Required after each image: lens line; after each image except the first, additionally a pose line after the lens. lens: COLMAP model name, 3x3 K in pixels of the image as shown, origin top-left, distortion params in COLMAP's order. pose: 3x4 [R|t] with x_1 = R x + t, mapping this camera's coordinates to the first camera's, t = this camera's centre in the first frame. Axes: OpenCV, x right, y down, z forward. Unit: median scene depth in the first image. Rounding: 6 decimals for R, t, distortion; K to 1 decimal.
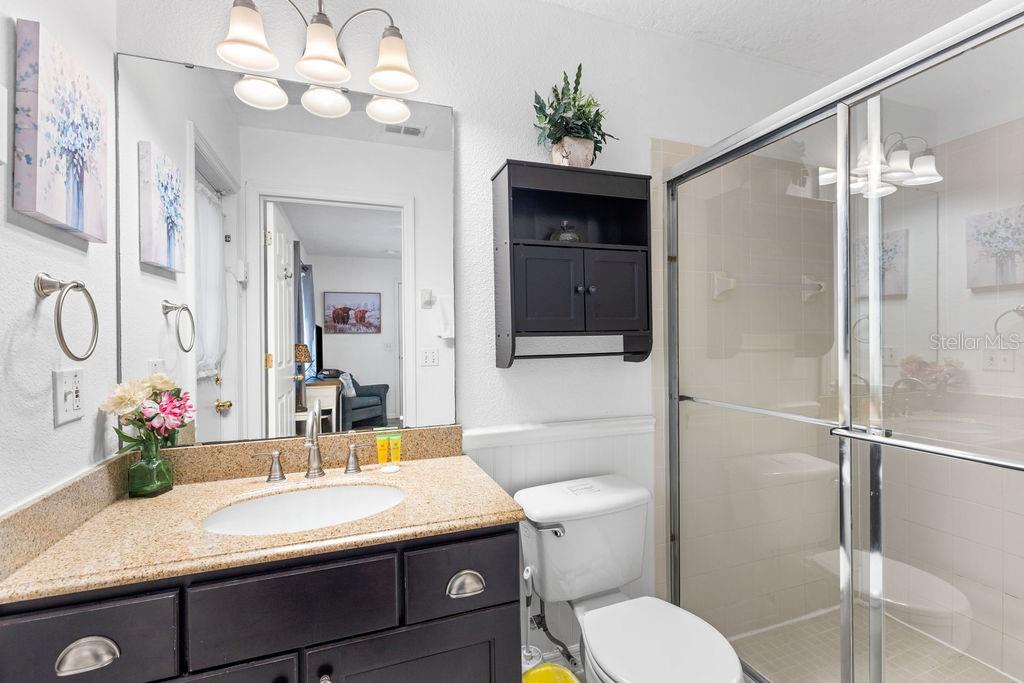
lens RADIAL K [[455.7, 0, 511.4], [0, 455.7, 339.6], [0, 0, 1]] dist [0.005300, -0.001486]
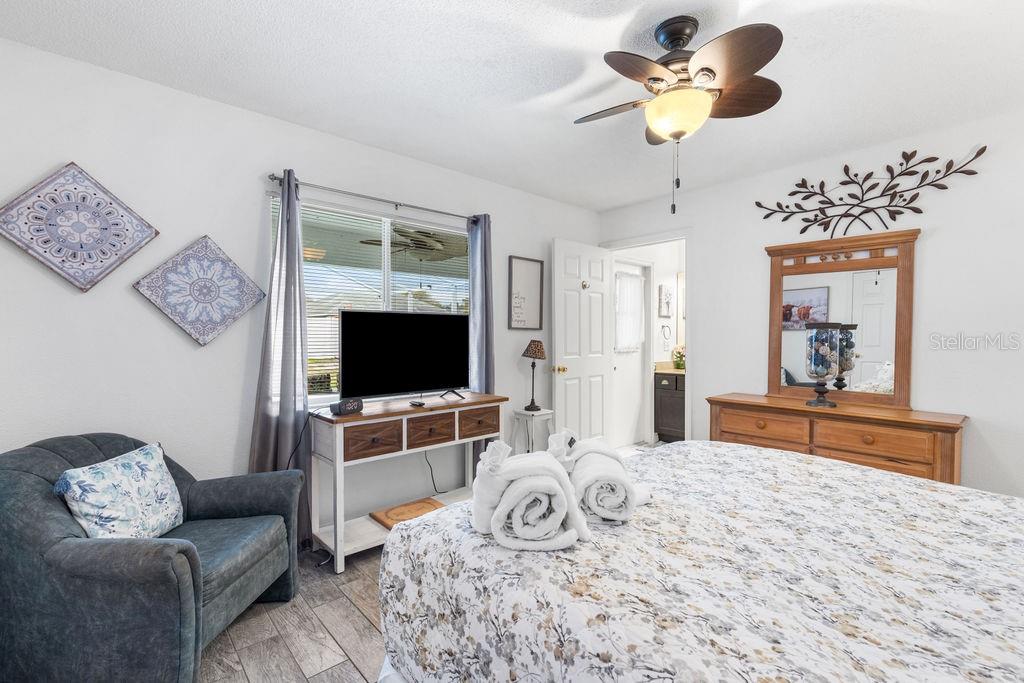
lens RADIAL K [[455.7, 0, 510.4], [0, 455.7, 345.3], [0, 0, 1]] dist [0.005300, -0.001486]
pose [[0.357496, 0.024376, -0.933596, 3.416660], [-0.003228, 0.999686, 0.024866, -0.013539], [0.933909, -0.005876, 0.357463, -2.668865]]
